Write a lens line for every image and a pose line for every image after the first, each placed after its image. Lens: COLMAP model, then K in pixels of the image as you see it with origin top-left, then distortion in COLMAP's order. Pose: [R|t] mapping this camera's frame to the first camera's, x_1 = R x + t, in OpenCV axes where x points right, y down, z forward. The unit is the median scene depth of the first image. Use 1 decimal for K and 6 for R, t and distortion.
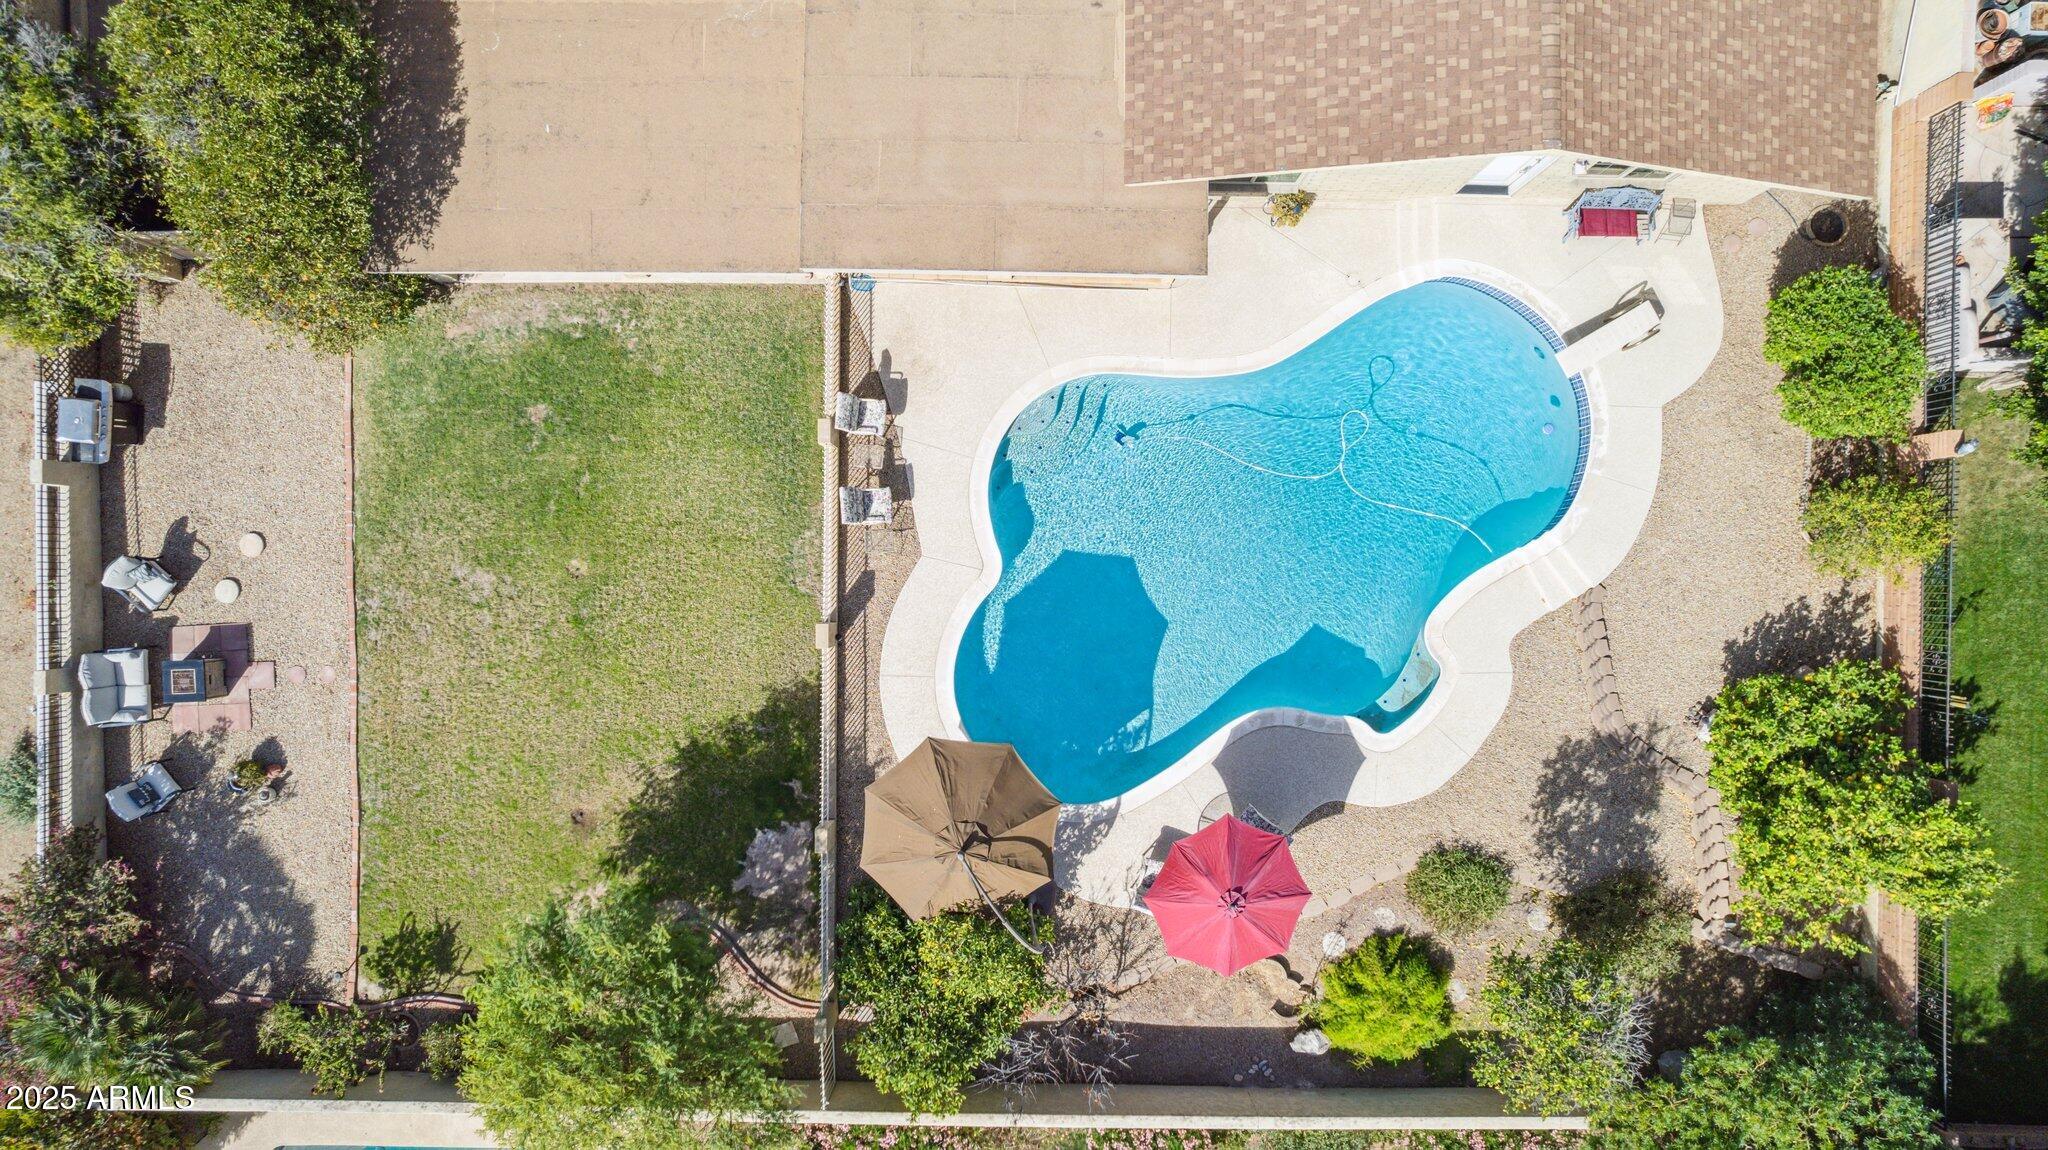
lens RADIAL K [[1332.6, 0, 994.2], [0, 1332.6, 566.2], [0, 0, 1]] dist [-0.107351, 0.109206]
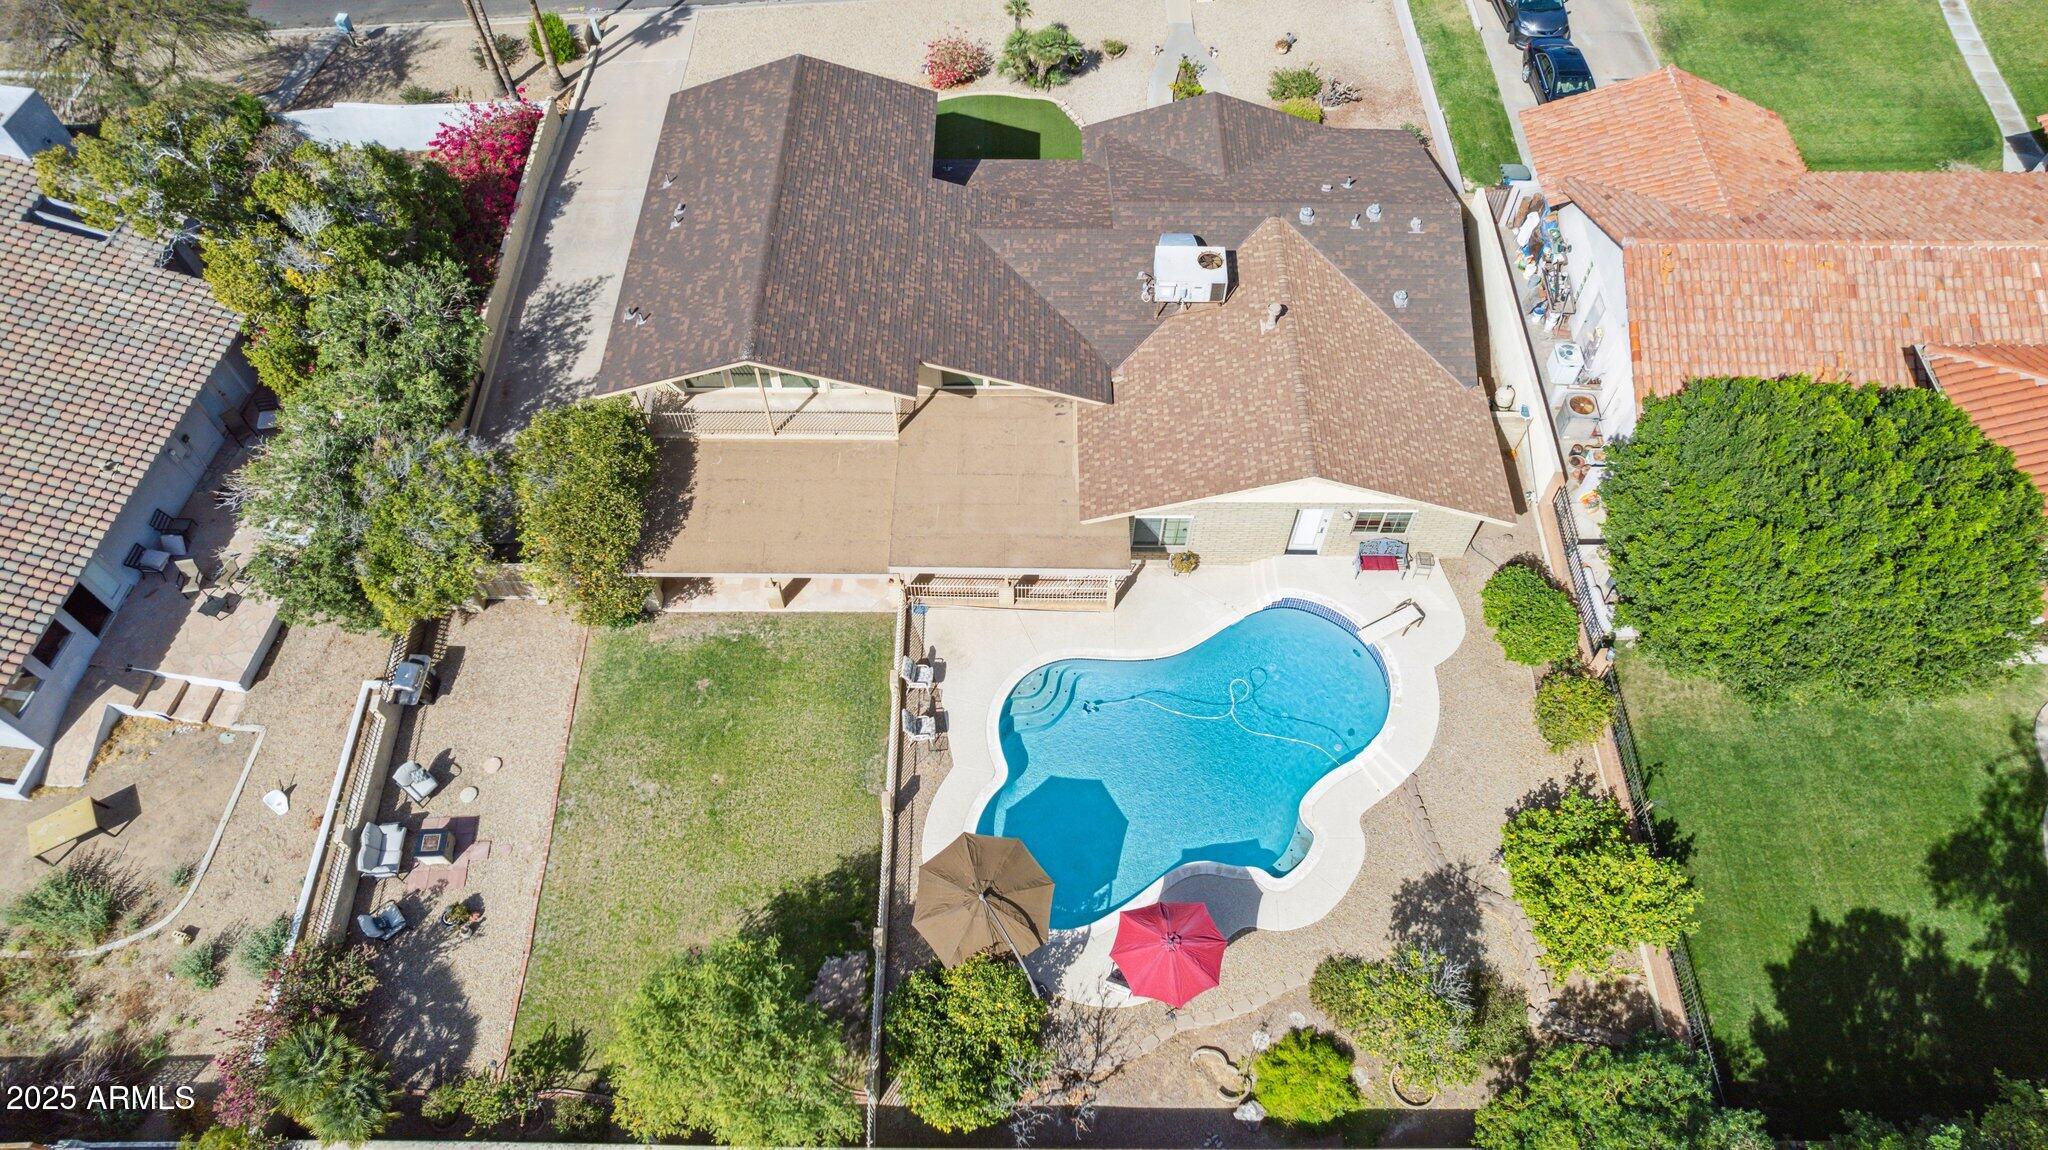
lens RADIAL K [[1332.6, 0, 994.2], [0, 1332.6, 566.2], [0, 0, 1]] dist [-0.107351, 0.109206]
pose [[0.999972, 0.005019, -0.005583, -0.001977], [-0.007291, 0.826691, -0.562609, 0.639008], [0.001792, 0.562634, 0.826704, -0.348476]]
